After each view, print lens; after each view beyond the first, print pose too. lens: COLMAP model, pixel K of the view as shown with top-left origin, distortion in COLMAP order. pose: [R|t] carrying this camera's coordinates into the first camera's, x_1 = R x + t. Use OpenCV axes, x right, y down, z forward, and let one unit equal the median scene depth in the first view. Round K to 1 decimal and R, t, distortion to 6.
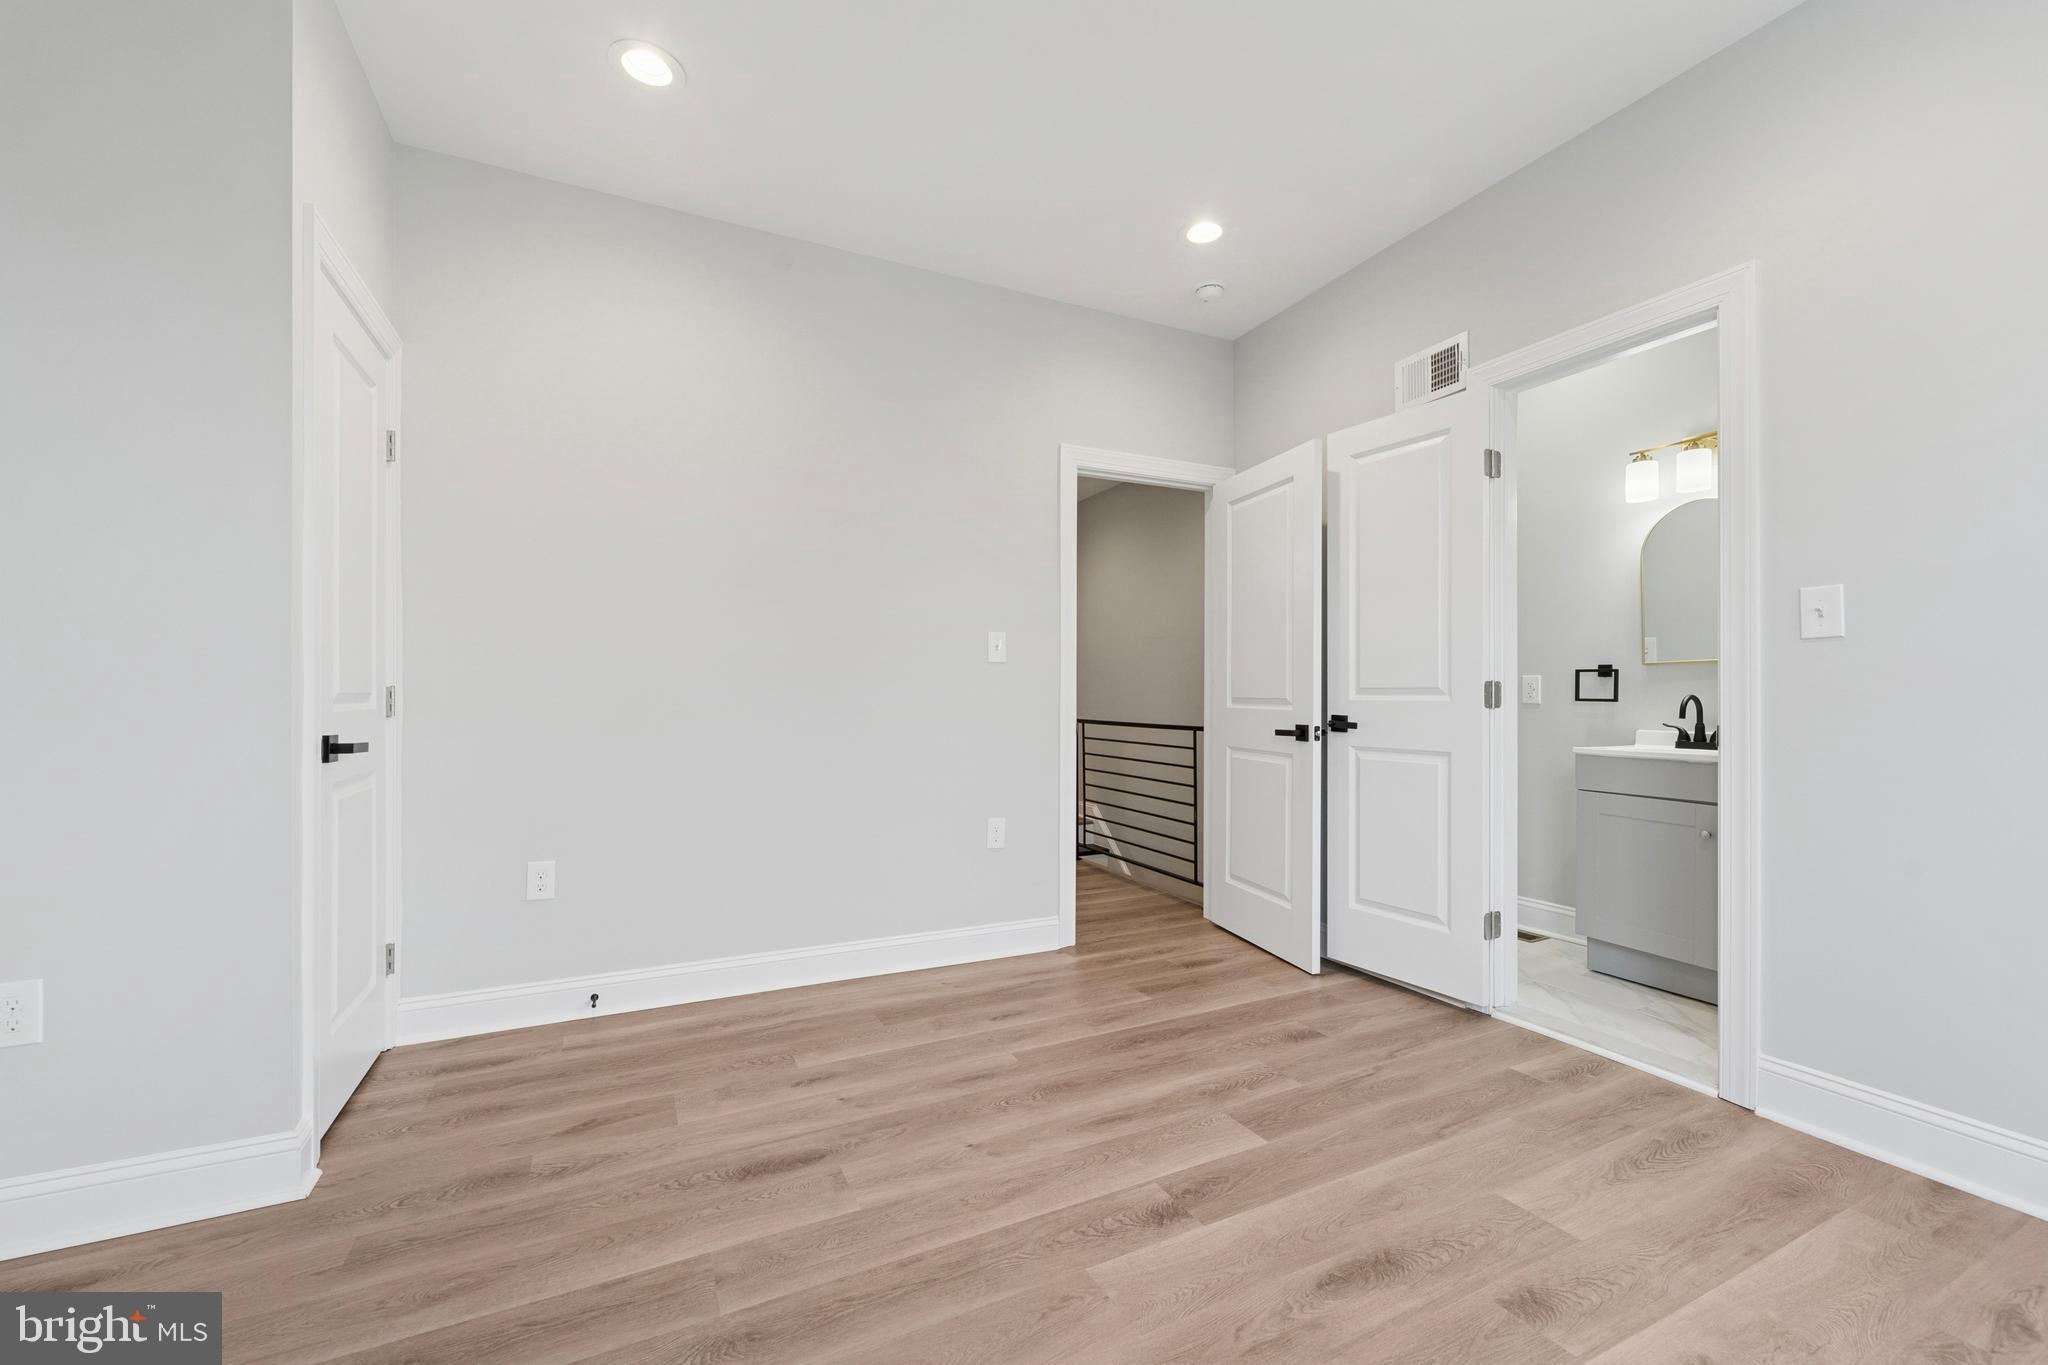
lens RADIAL K [[827.1, 0, 1019.2], [0, 827.1, 692.8], [0, 0, 1]] dist [0.007647, -0.003601]
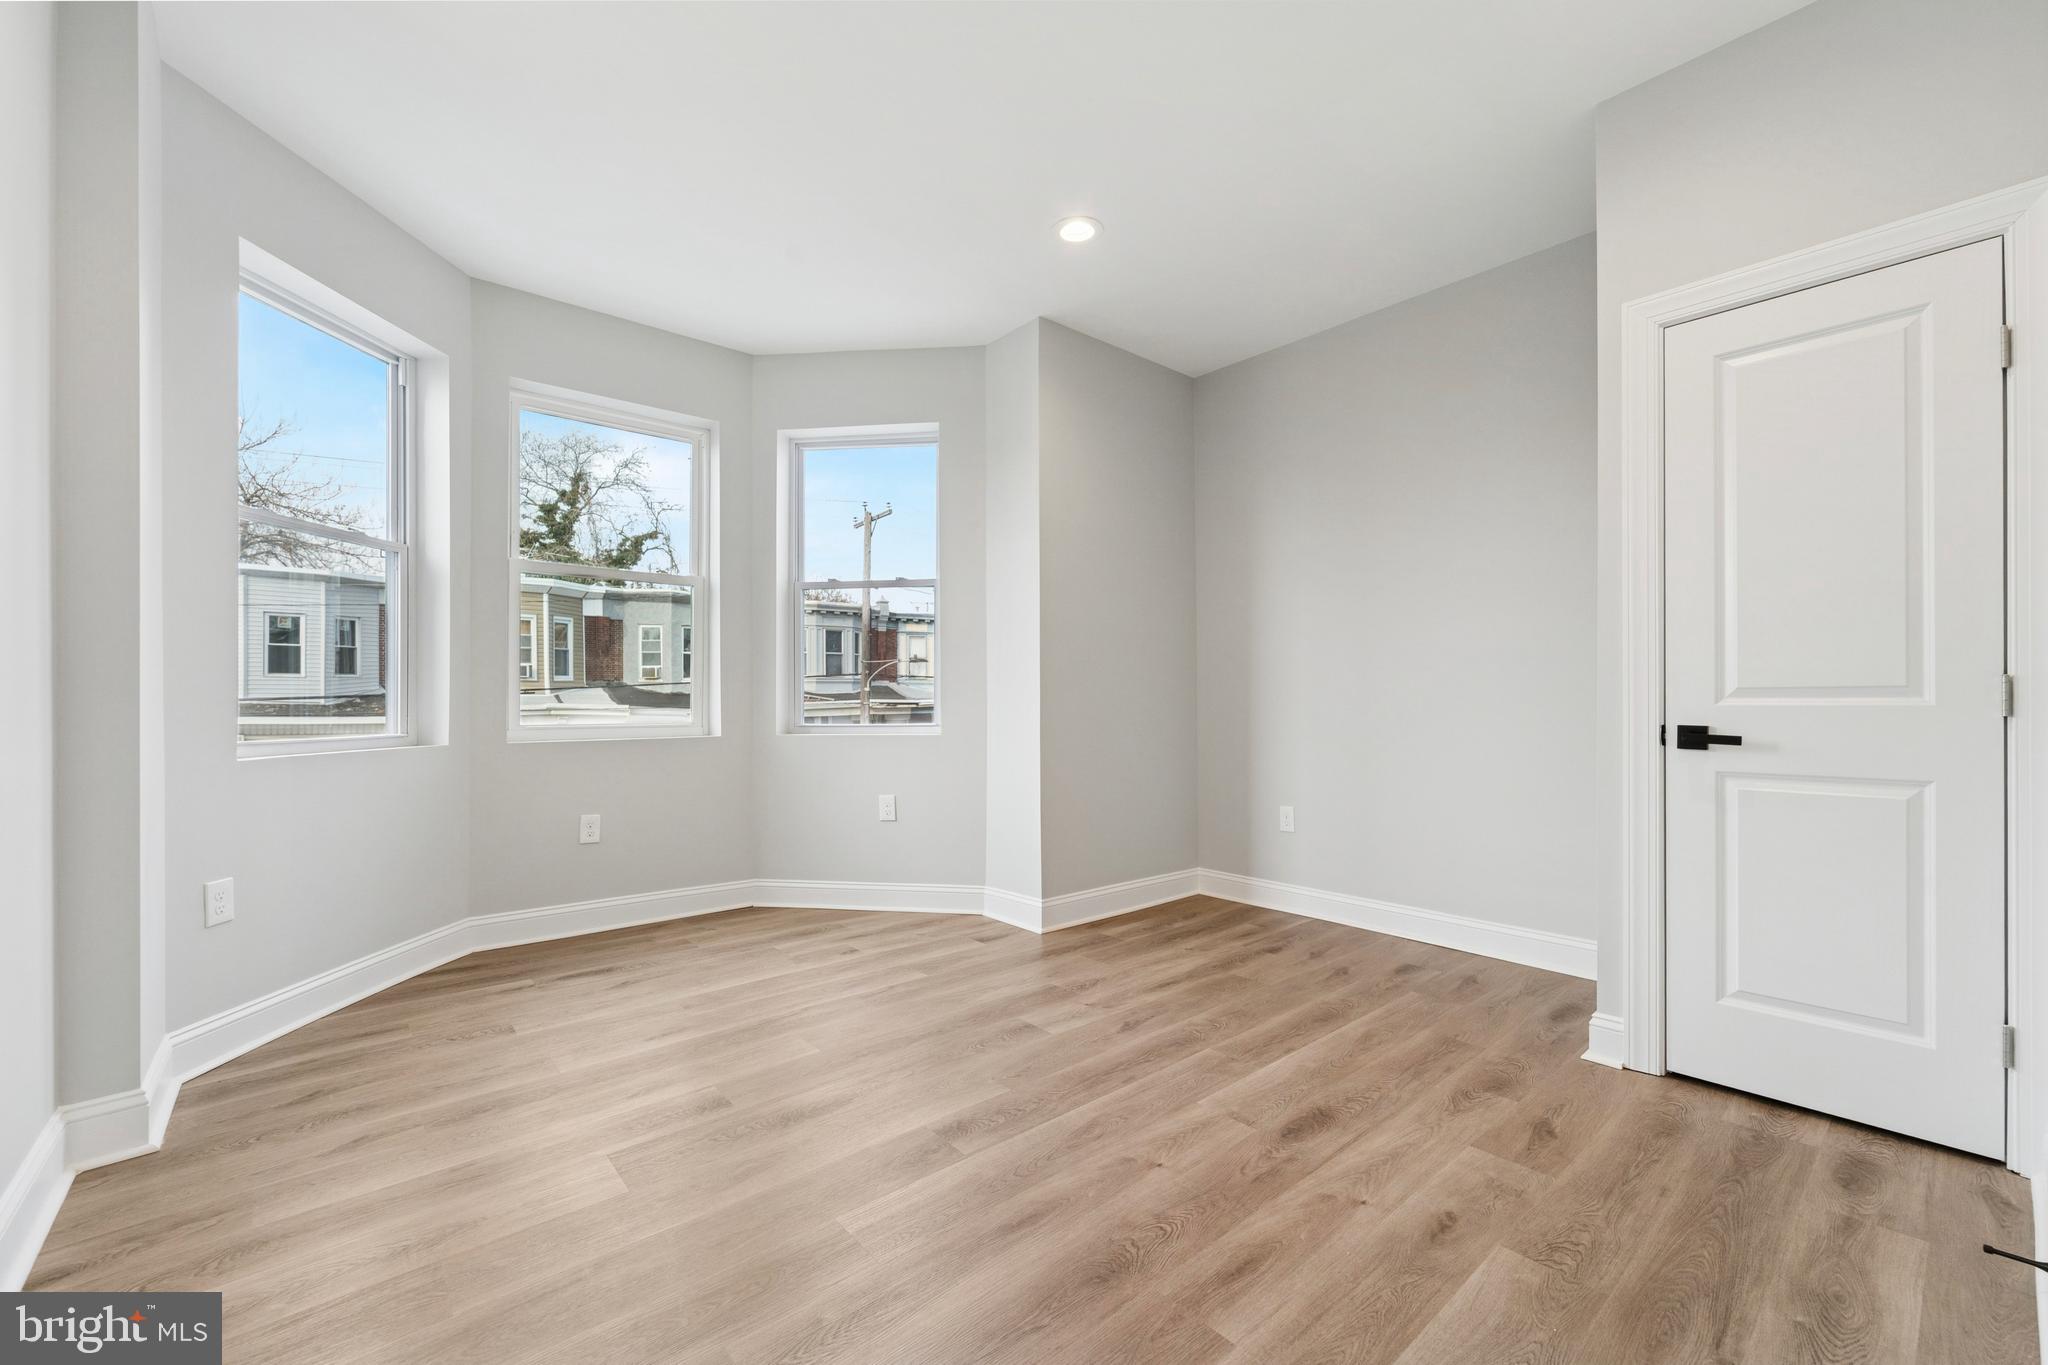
lens RADIAL K [[827.1, 0, 1036.6], [0, 827.1, 699.5], [0, 0, 1]] dist [0.007647, -0.003601]
pose [[-0.963561, 0.006193, -0.267417, 0.290877], [0.007048, 0.999973, -0.002237, 0.013499], [0.267396, -0.004040, -0.963578, 1.676014]]
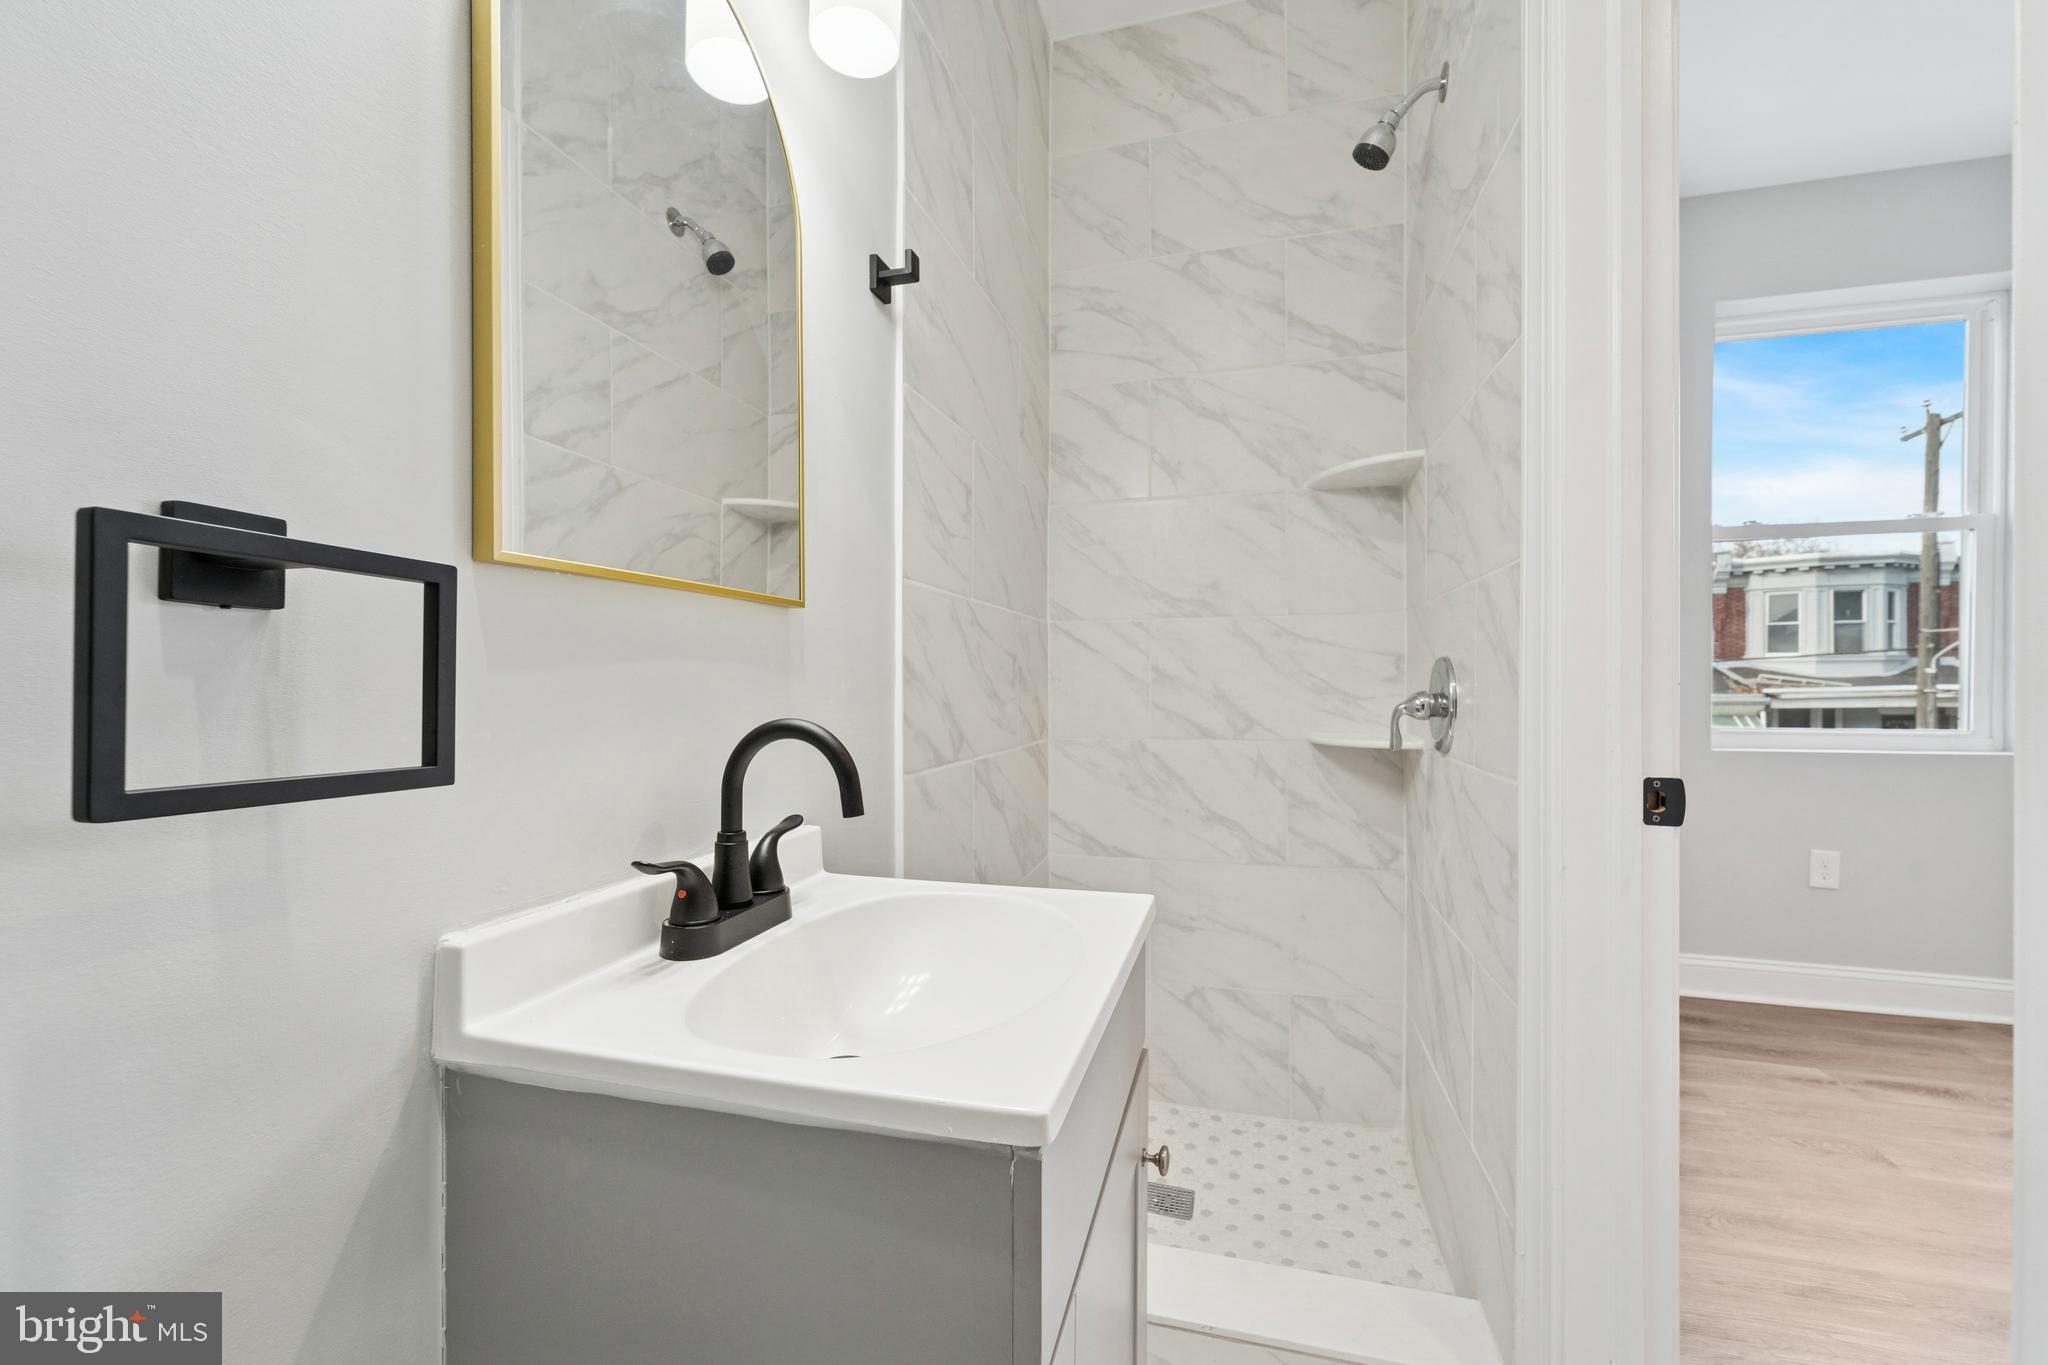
lens RADIAL K [[827.1, 0, 1038.4], [0, 827.1, 681.5], [0, 0, 1]] dist [0.007647, -0.003601]
pose [[-0.760951, 0.013147, 0.648676, 0.799251], [0.005620, 0.999891, -0.013673, -0.006260], [-0.648785, -0.006759, -0.760942, 1.545297]]
